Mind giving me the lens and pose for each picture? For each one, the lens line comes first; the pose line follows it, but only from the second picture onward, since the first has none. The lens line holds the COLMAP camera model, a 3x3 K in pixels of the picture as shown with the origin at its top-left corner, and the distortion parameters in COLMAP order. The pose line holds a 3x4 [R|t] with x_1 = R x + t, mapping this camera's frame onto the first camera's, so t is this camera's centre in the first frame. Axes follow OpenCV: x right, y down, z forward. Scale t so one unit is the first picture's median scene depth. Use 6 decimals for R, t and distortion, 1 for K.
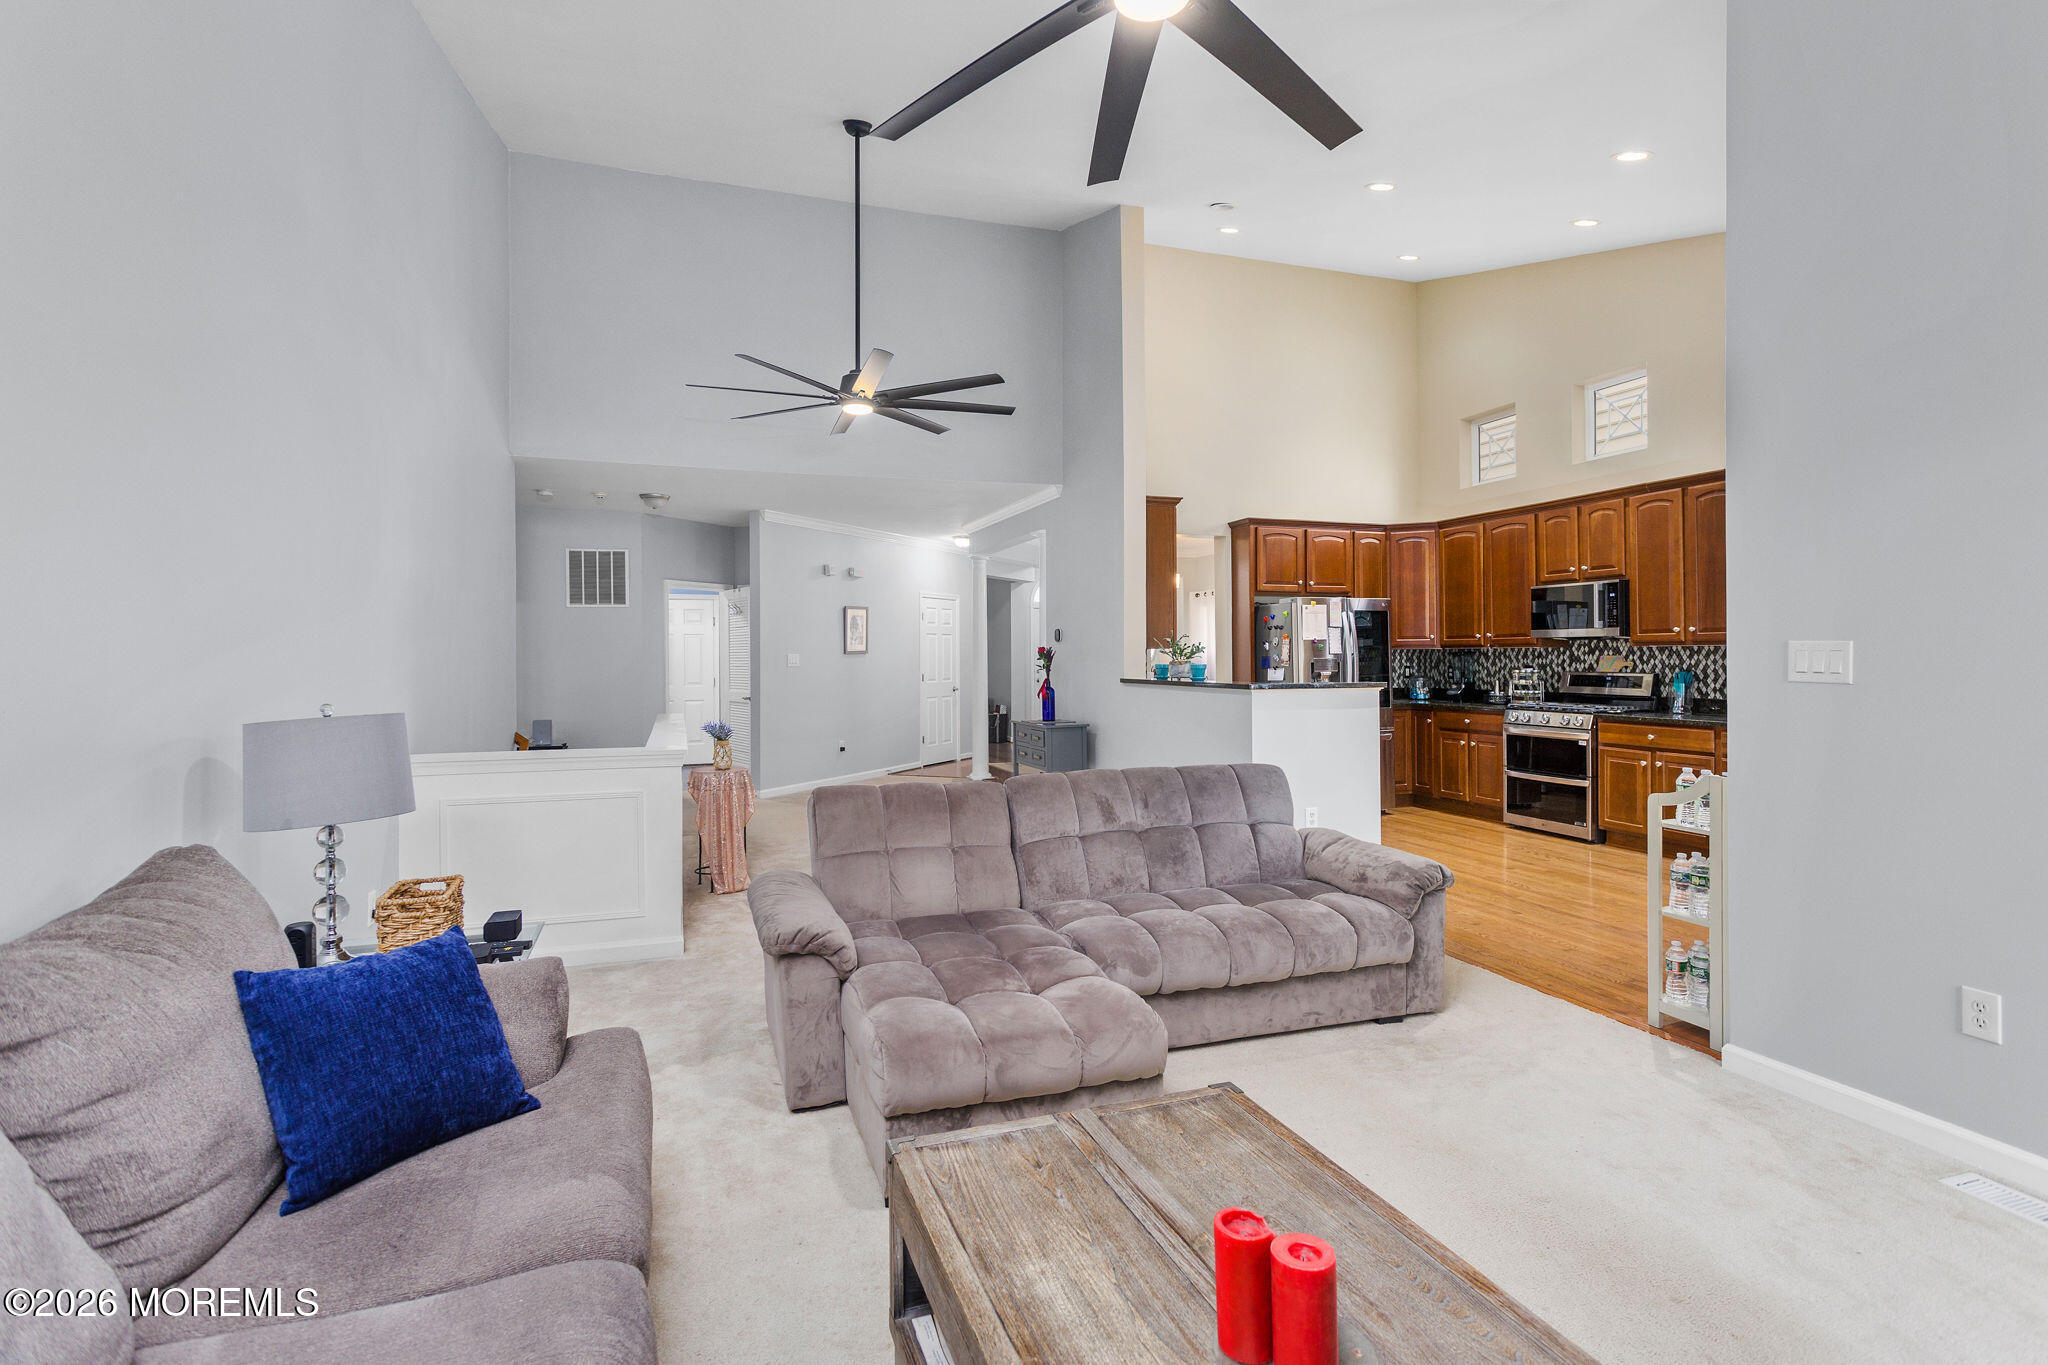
lens RADIAL K [[966.9, 0, 1021.9], [0, 966.9, 652.4], [0, 0, 1]] dist [0.000644, 0.000181]
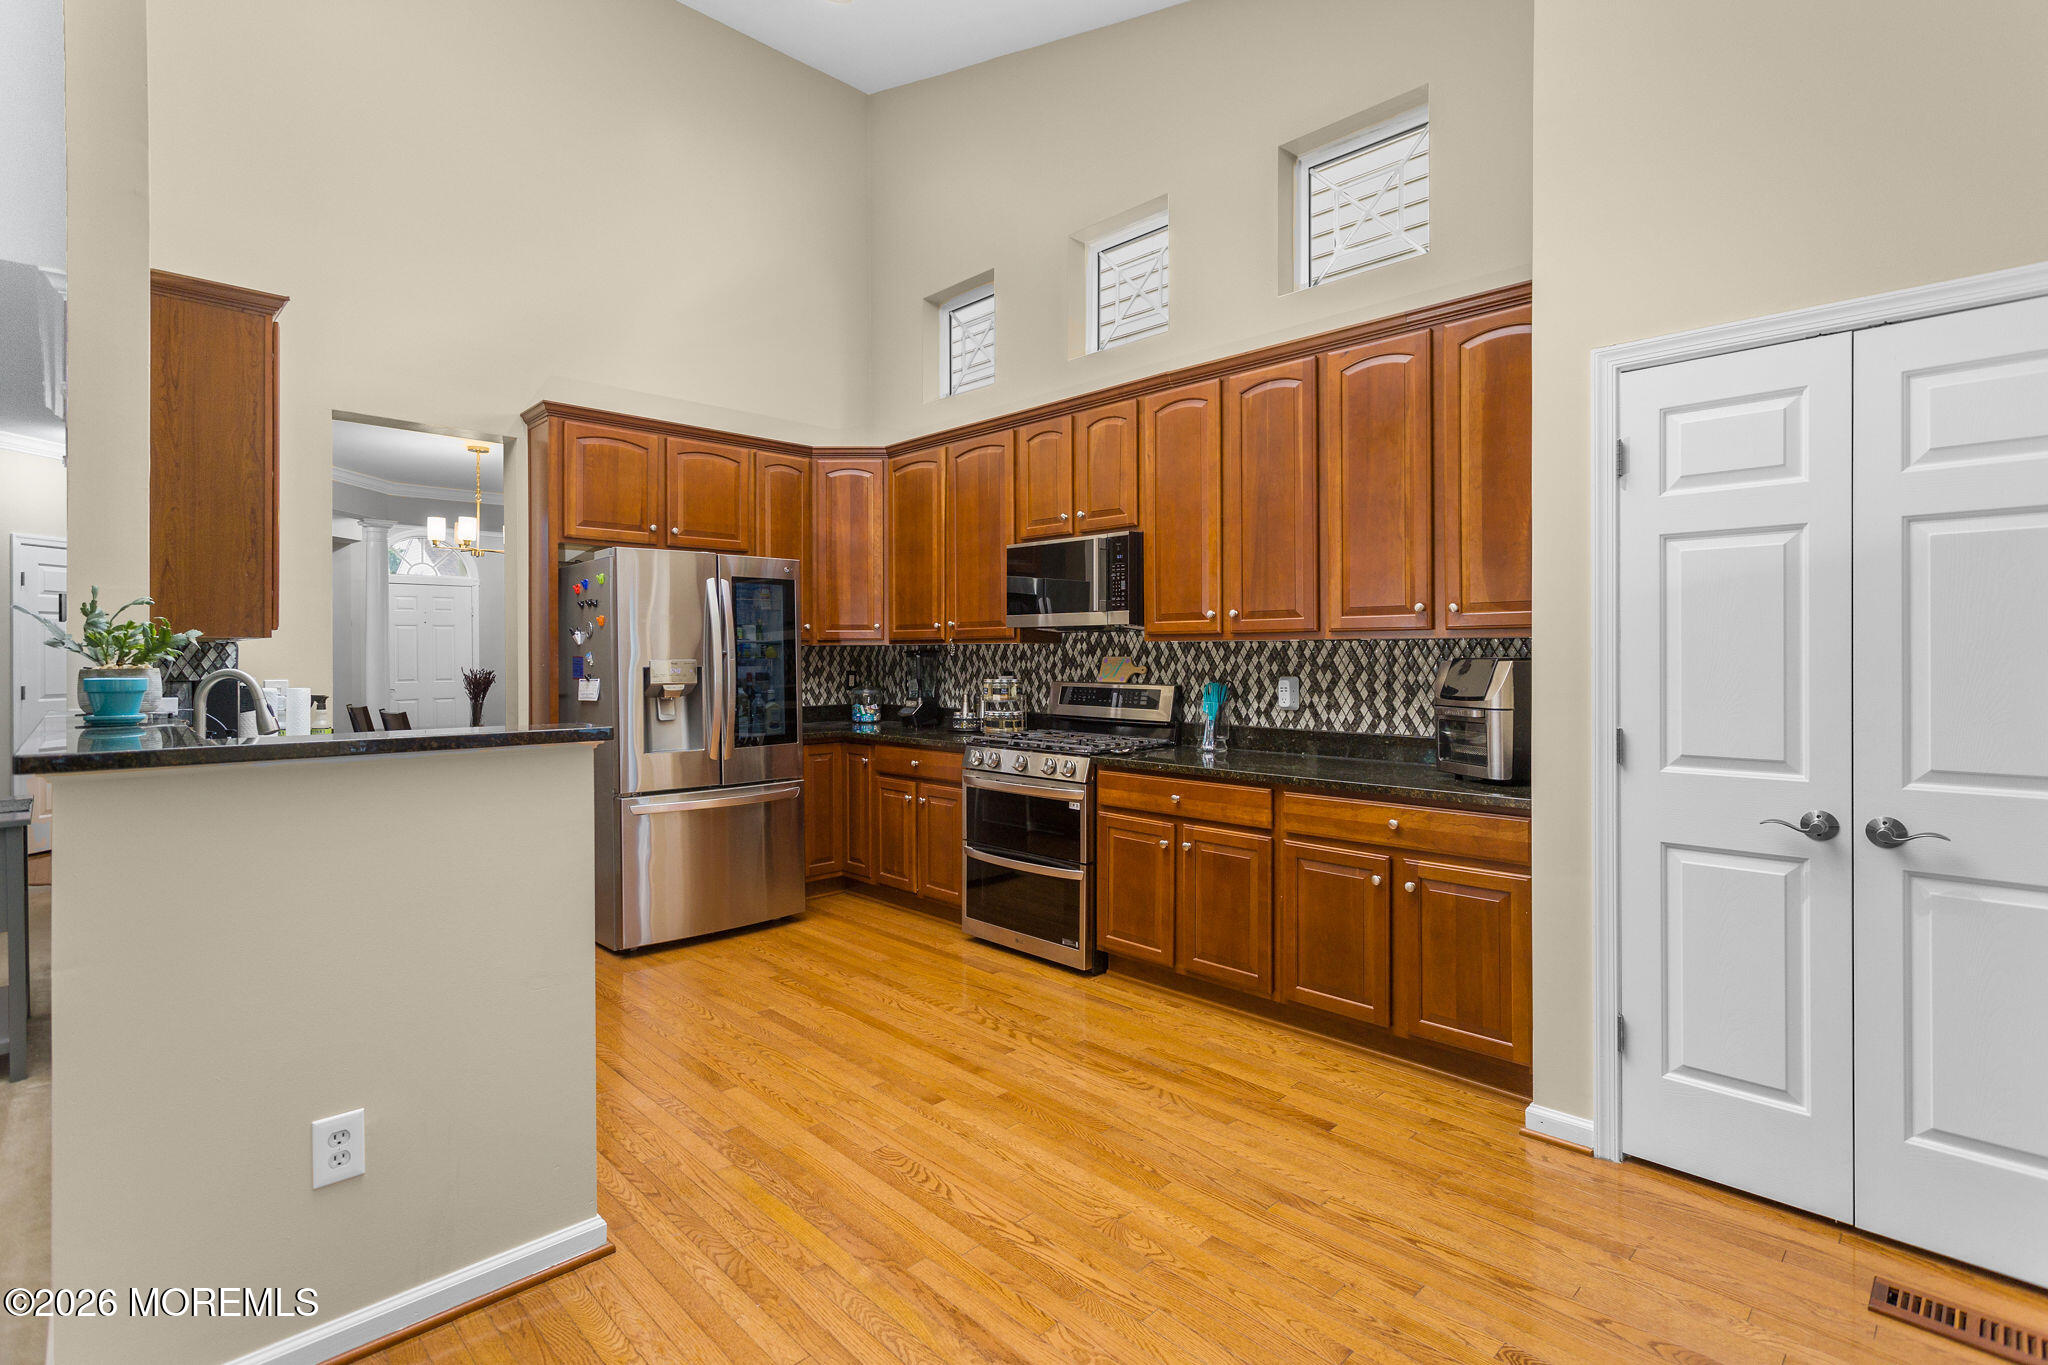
lens RADIAL K [[972.0, 0, 1012.9], [0, 972.0, 654.8], [0, 0, 1]] dist [-0.000686, 0.000740]
pose [[0.906264, 0.003631, 0.422697, 0.277168], [-0.004963, 0.999986, 0.002051, 0.001093], [-0.422683, -0.003957, 0.906269, 0.450126]]
